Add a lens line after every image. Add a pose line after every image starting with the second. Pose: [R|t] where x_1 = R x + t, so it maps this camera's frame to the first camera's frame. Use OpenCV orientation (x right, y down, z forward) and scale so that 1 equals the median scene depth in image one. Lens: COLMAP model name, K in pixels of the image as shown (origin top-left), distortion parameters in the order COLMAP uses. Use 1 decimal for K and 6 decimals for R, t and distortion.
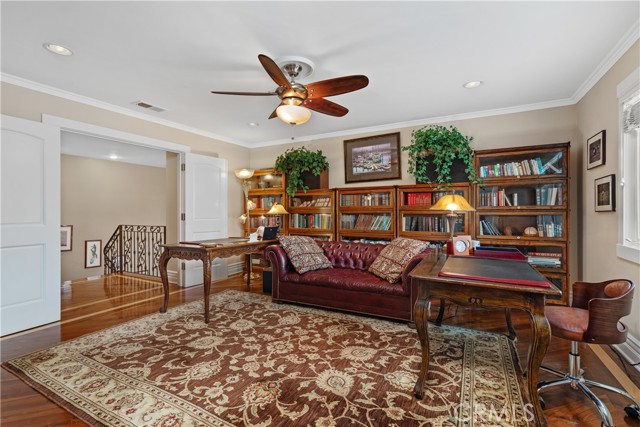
lens RADIAL K [[293.3, 0, 313.2], [0, 293.3, 213.9], [0, 0, 1]] dist [-0.000075, -0.000045]
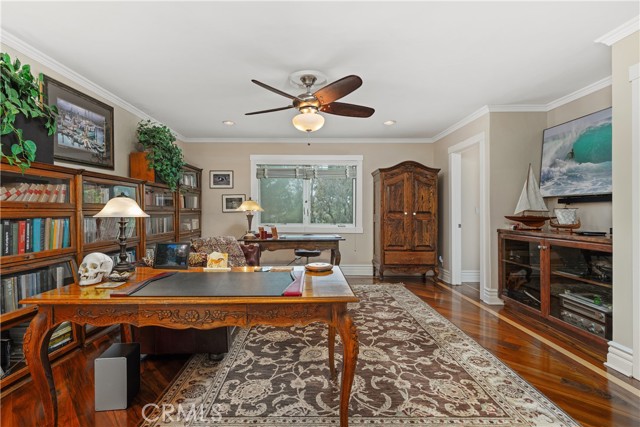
lens RADIAL K [[293.3, 0, 313.2], [0, 293.3, 213.9], [0, 0, 1]] dist [-0.000075, -0.000045]
pose [[-0.480981, -0.003515, 0.876724, -0.969143], [0.007437, 0.999940, 0.008090, -0.010855], [-0.876700, 0.010411, -0.480926, 1.425182]]
